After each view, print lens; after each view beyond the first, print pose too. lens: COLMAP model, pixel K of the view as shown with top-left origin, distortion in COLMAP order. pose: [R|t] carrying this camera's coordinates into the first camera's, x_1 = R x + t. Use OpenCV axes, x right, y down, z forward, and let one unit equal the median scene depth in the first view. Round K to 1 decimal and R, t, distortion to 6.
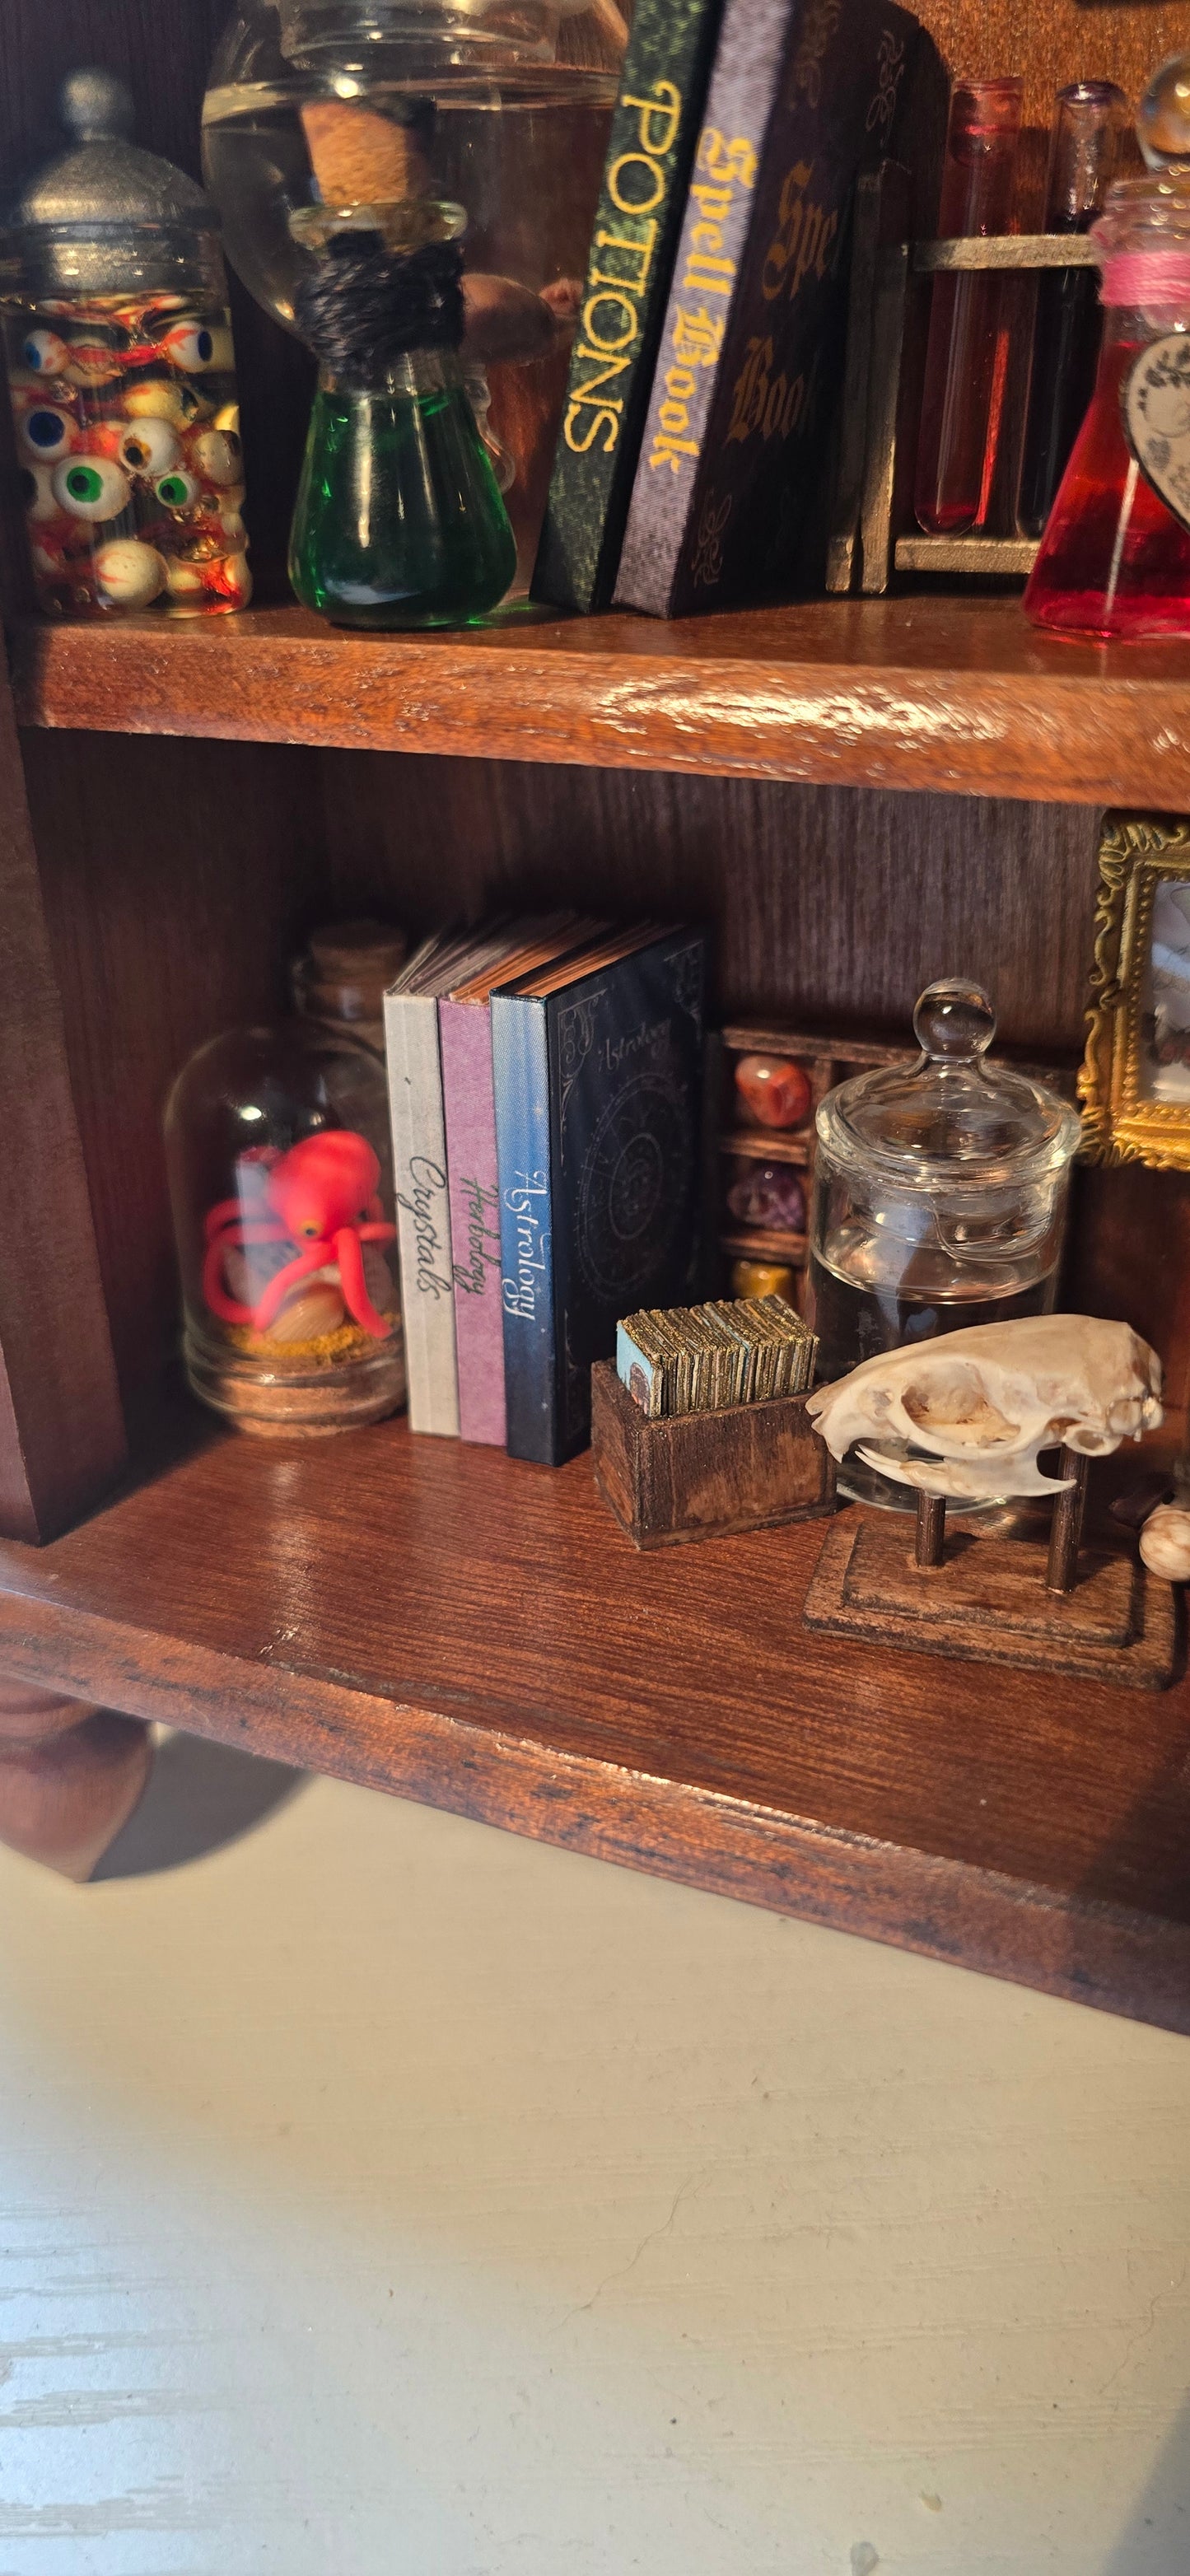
lens RADIAL K [[1880.6, 0, 619.0], [0, 1880.6, 1272.5], [0, 0, 1]] dist [0.014216, -0.036715]
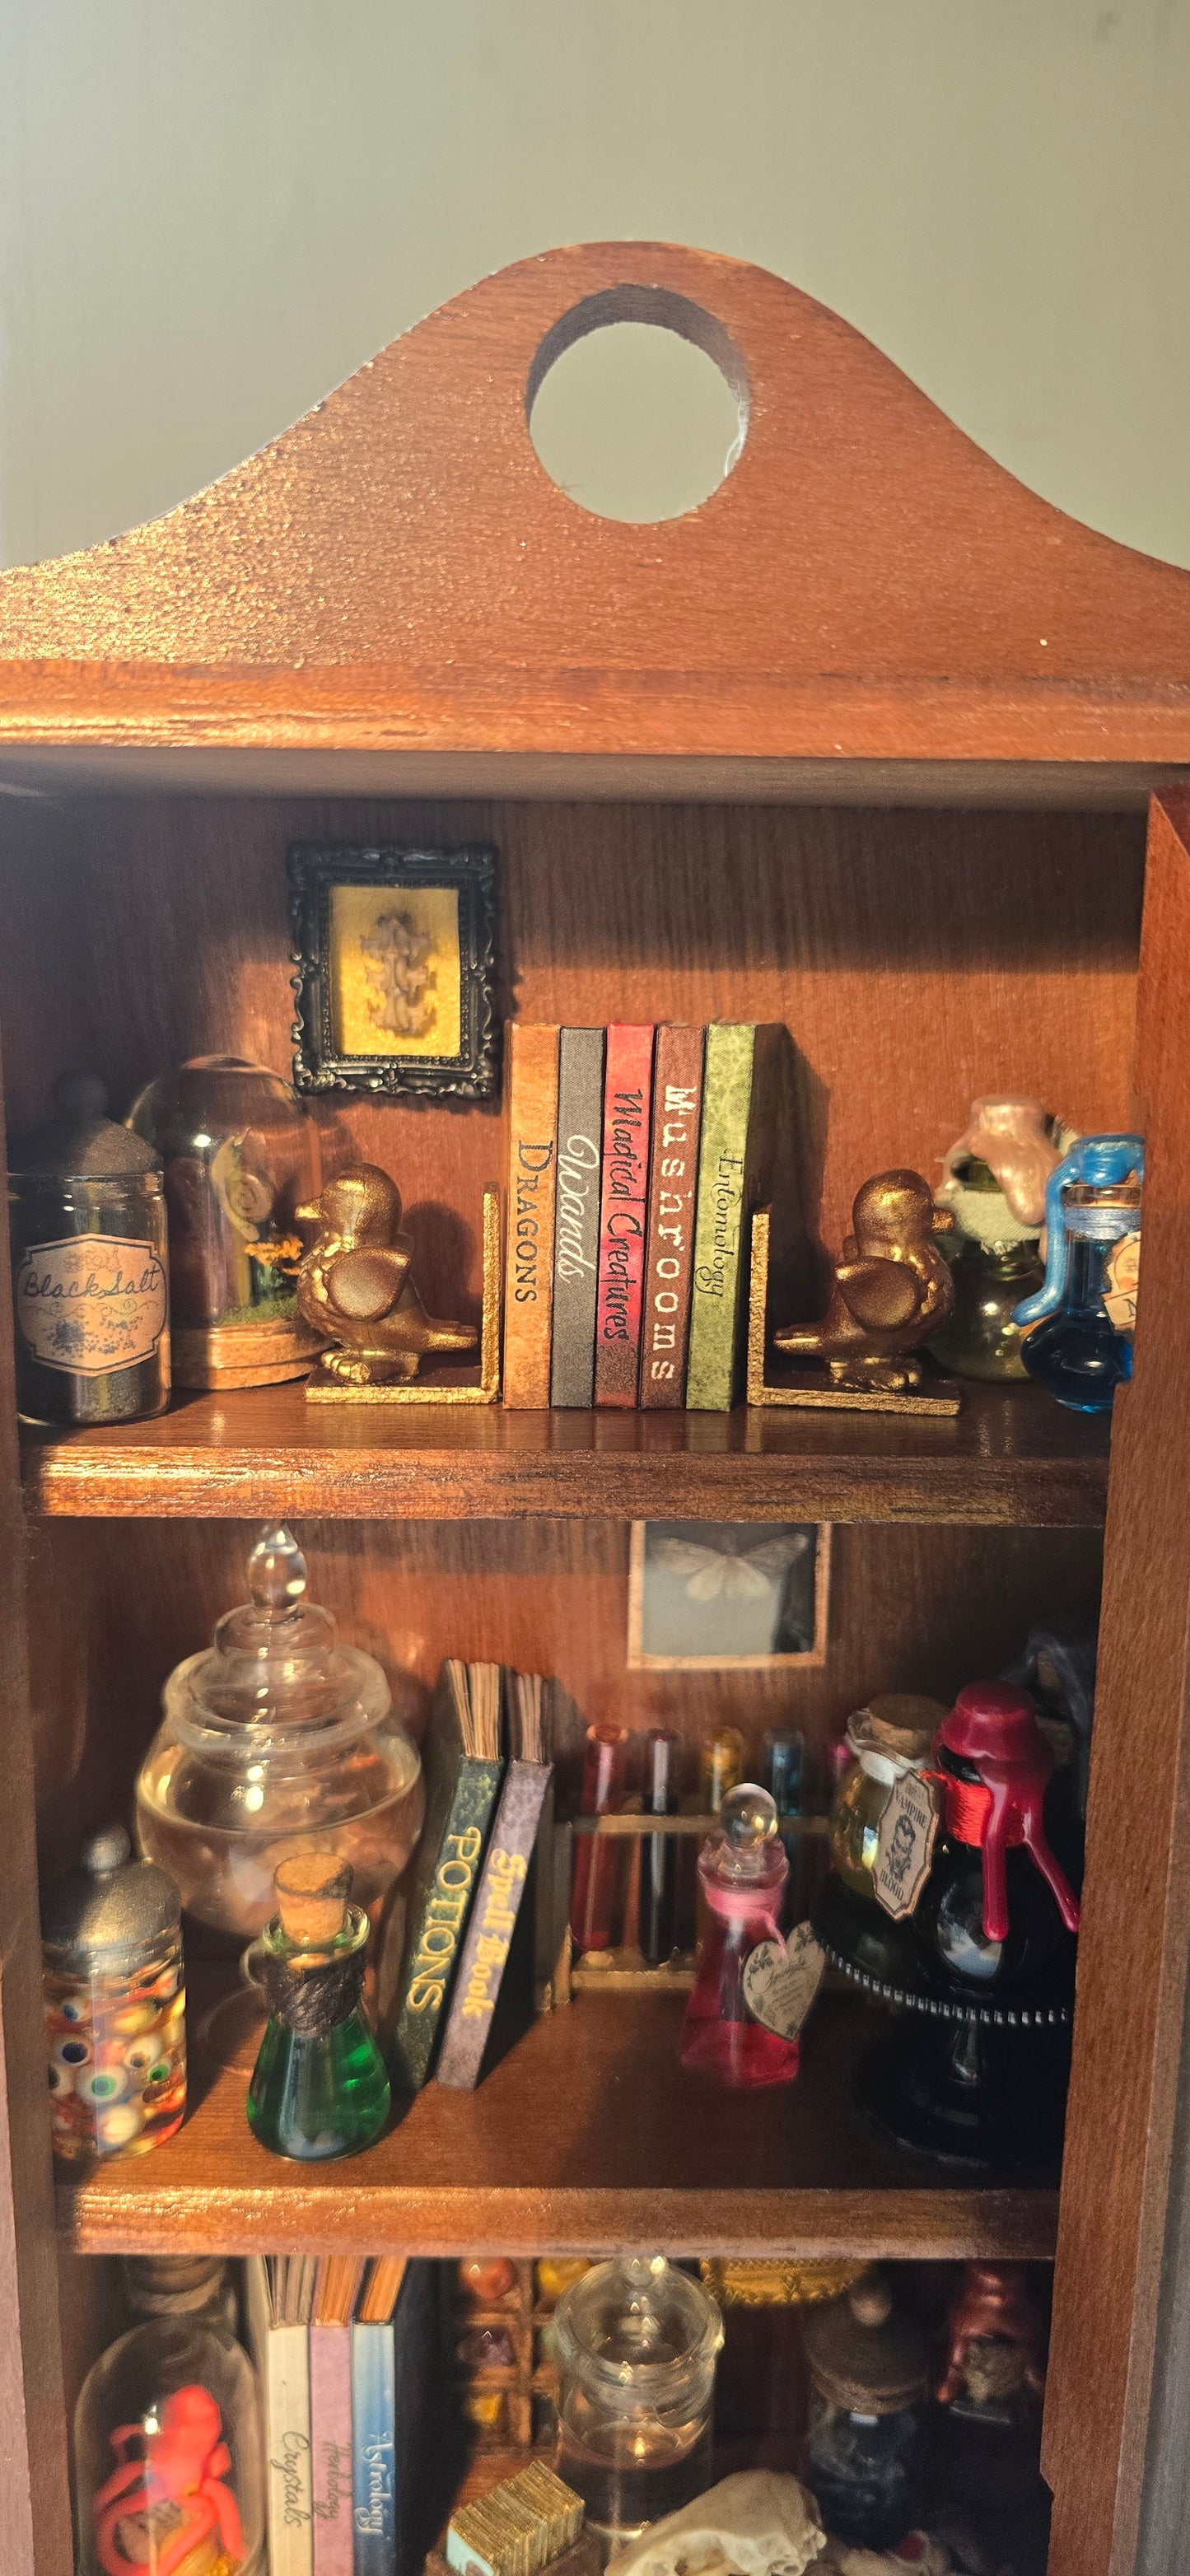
lens RADIAL K [[1880.6, 0, 619.0], [0, 1880.6, 1272.5], [0, 0, 1]] dist [0.014216, -0.036715]
pose [[0.909270, -0.048541, 0.413366, -0.475573], [0.153973, 0.961945, -0.225730, -0.610905], [-0.386678, 0.268897, 0.882142, -0.647364]]
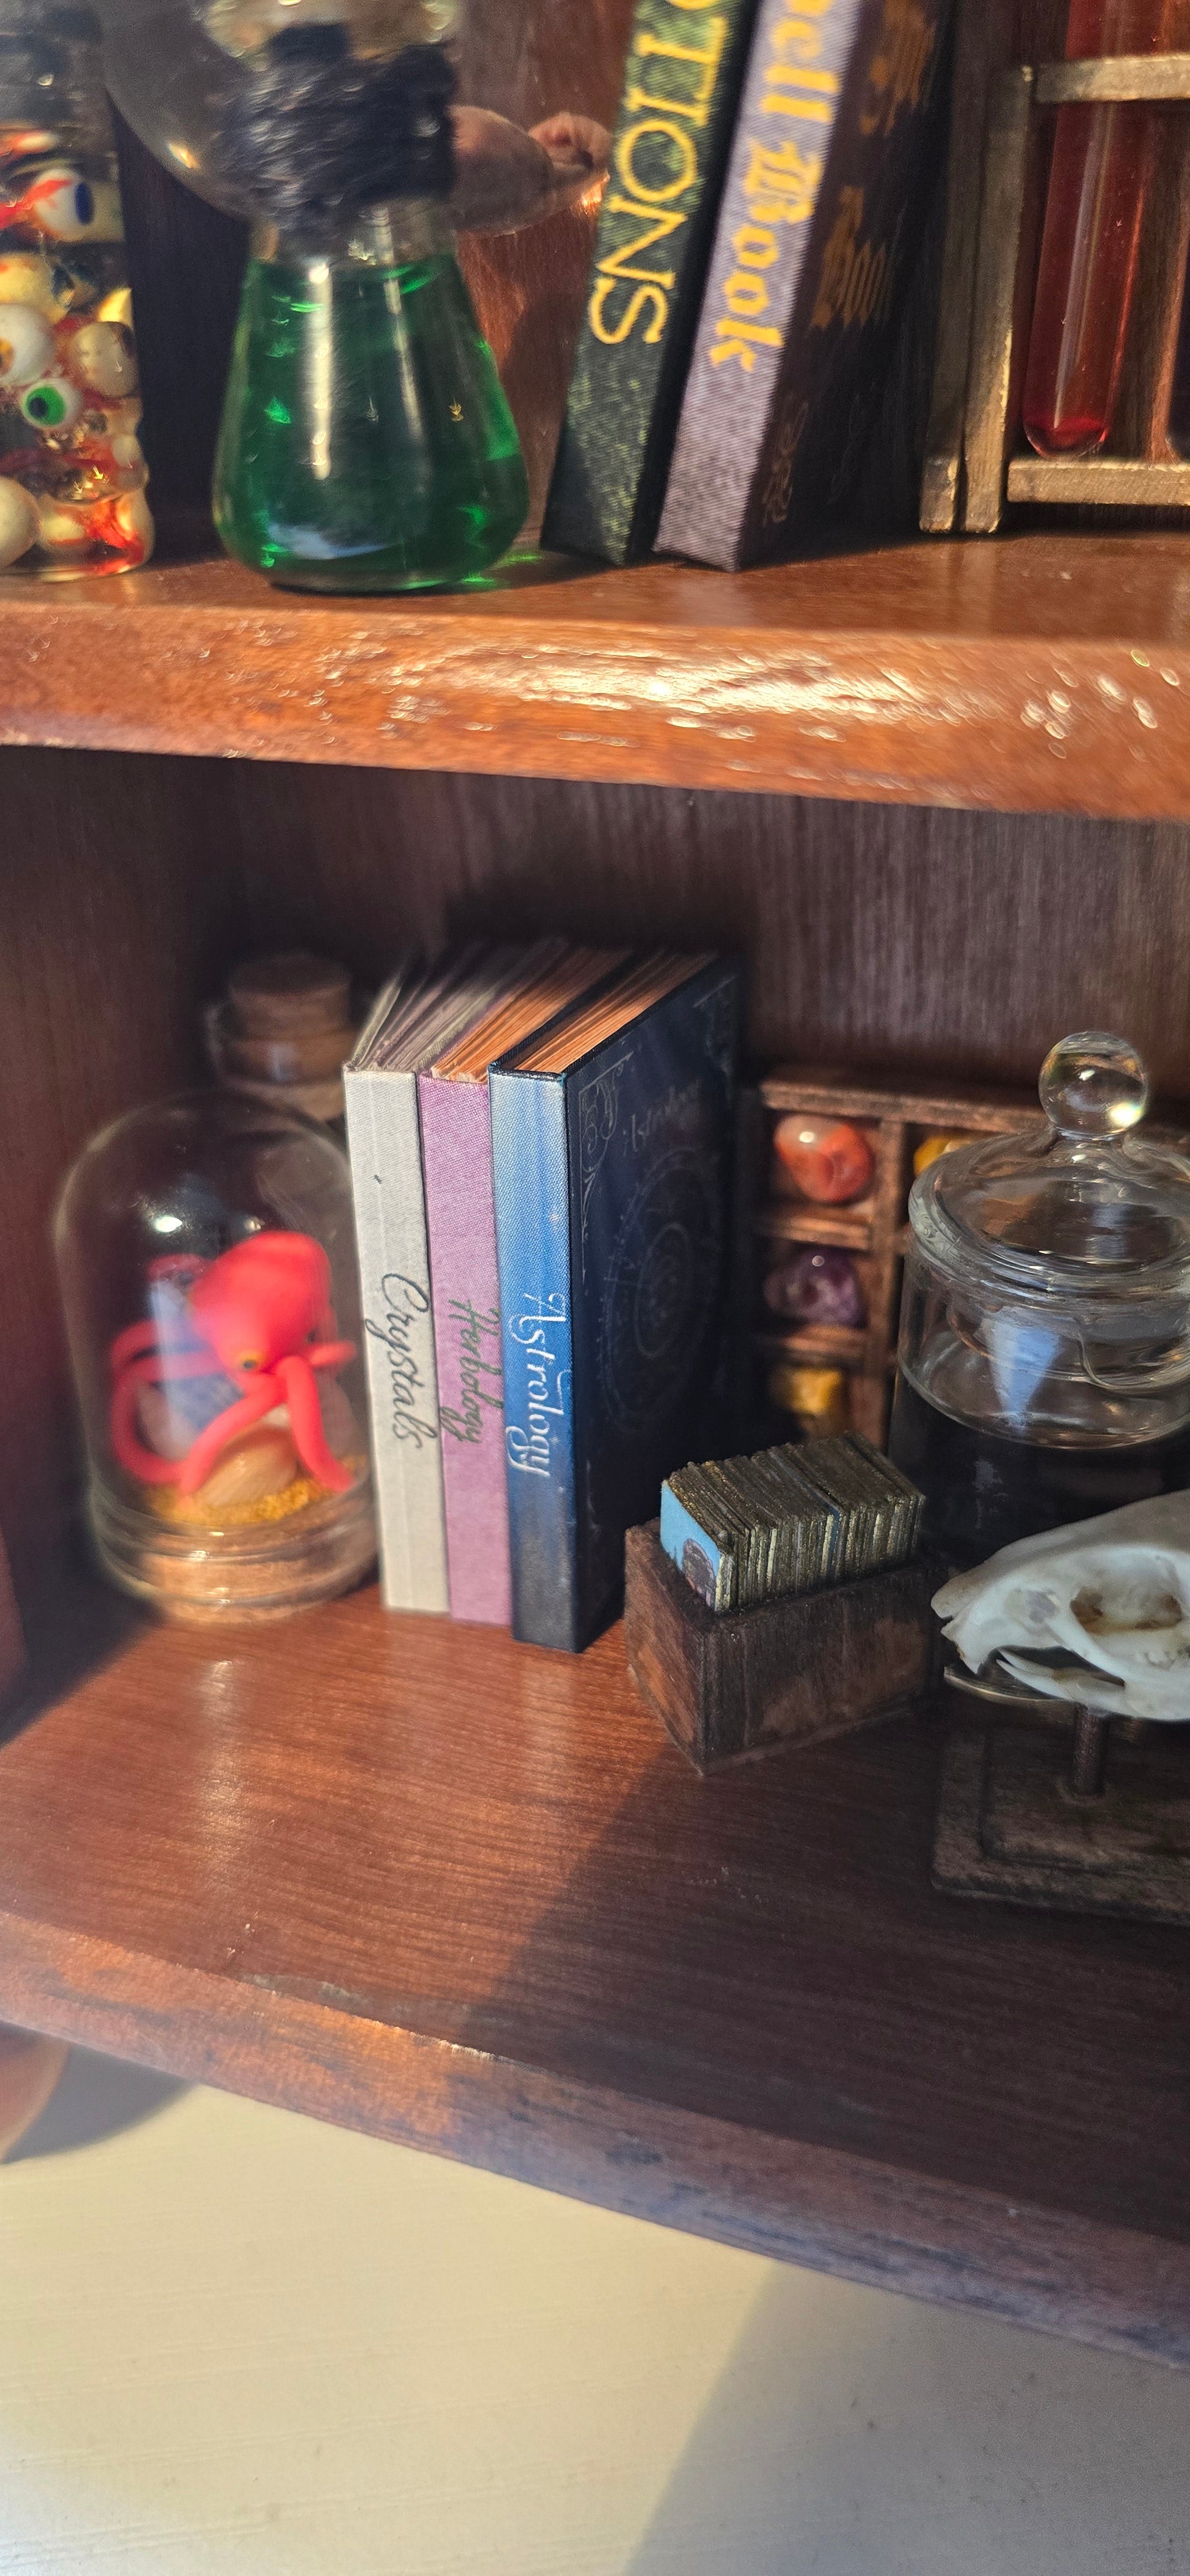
lens RADIAL K [[1914.5, 0, 605.1], [0, 1914.5, 1278.1], [0, 0, 1]] dist [-0.018741, -0.019462]
pose [[0.997400, -0.037234, 0.061703, -0.076634], [0.035294, 0.998857, 0.032231, -0.092287], [-0.062833, -0.029969, 0.997574, 0.238008]]
